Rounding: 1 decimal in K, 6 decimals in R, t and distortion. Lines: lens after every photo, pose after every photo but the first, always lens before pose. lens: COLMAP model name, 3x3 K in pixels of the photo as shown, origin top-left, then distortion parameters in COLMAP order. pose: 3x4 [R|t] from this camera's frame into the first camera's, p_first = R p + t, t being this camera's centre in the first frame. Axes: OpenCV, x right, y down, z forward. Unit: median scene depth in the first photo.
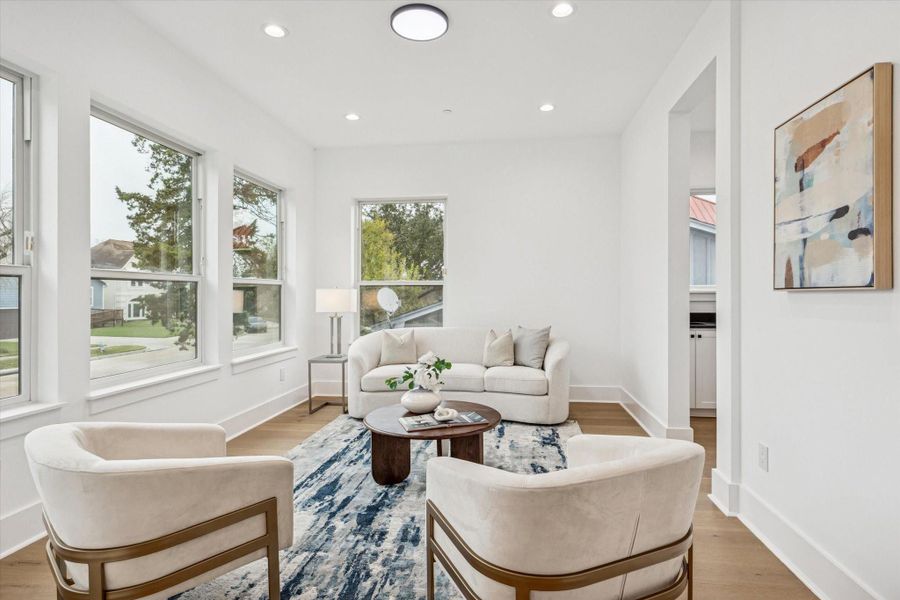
lens RADIAL K [[461.4, 0, 452.1], [0, 461.4, 295.3], [0, 0, 1]] dist [-0.001259, -0.000130]
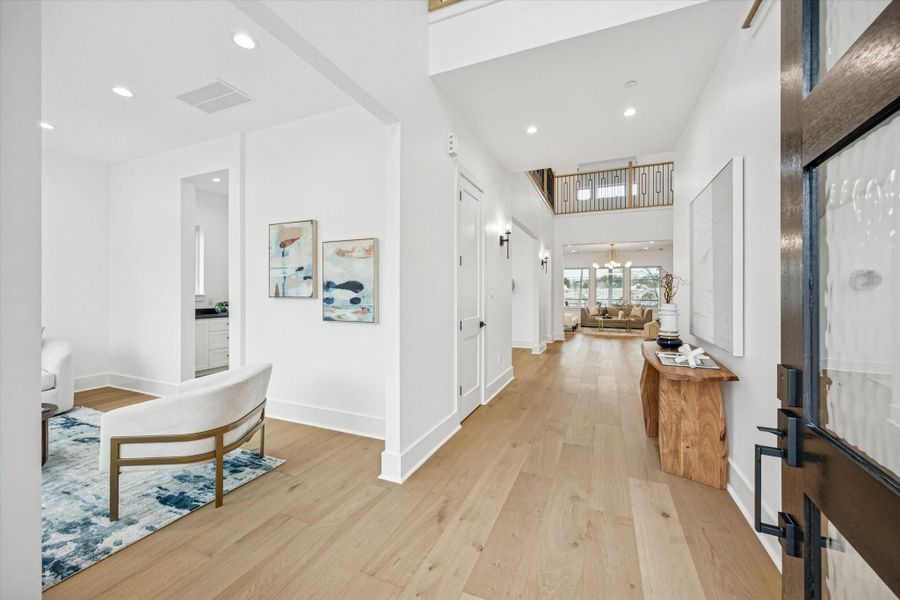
lens RADIAL K [[349.8, 0, 452.6], [0, 349.8, 294.2], [0, 0, 1]] dist [0.000213, 0.000013]
pose [[0.279270, 0.001005, 0.960212, -0.744626], [-0.002084, 0.999998, -0.000440, -0.030912], [-0.960210, -0.001878, 0.279271, -0.356248]]
